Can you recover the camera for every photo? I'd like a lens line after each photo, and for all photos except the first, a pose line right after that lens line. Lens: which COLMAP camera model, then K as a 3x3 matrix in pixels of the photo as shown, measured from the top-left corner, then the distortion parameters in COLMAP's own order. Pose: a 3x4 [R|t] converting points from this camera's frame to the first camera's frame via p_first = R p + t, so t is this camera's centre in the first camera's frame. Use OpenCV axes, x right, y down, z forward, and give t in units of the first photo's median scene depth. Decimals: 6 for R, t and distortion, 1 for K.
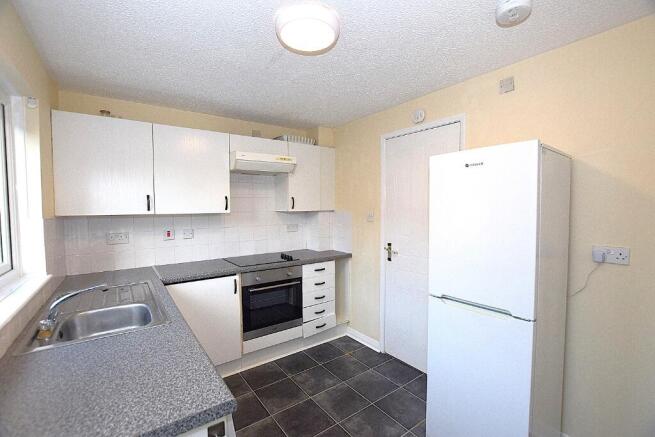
lens RADIAL K [[295.9, 0, 327.5], [0, 295.9, 218.5], [0, 0, 1]] dist [-0.001421, 0.000079]
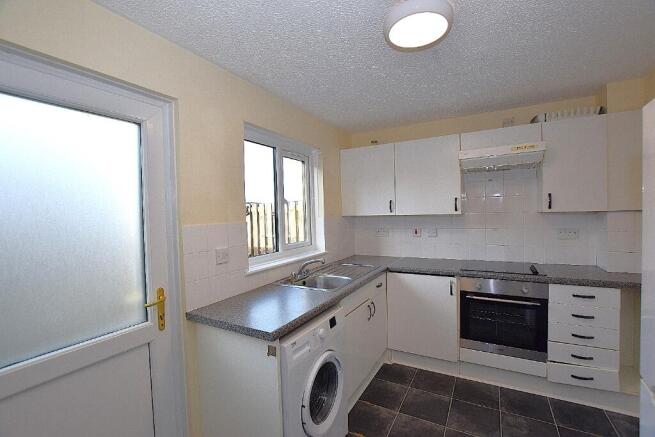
lens RADIAL K [[295.9, 0, 327.5], [0, 295.9, 218.5], [0, 0, 1]] dist [-0.001421, 0.000079]
pose [[0.424056, 0.015590, -0.905502, 0.358664], [-0.013608, 0.999849, 0.010842, -0.008123], [0.905534, 0.007725, 0.424204, 0.174292]]
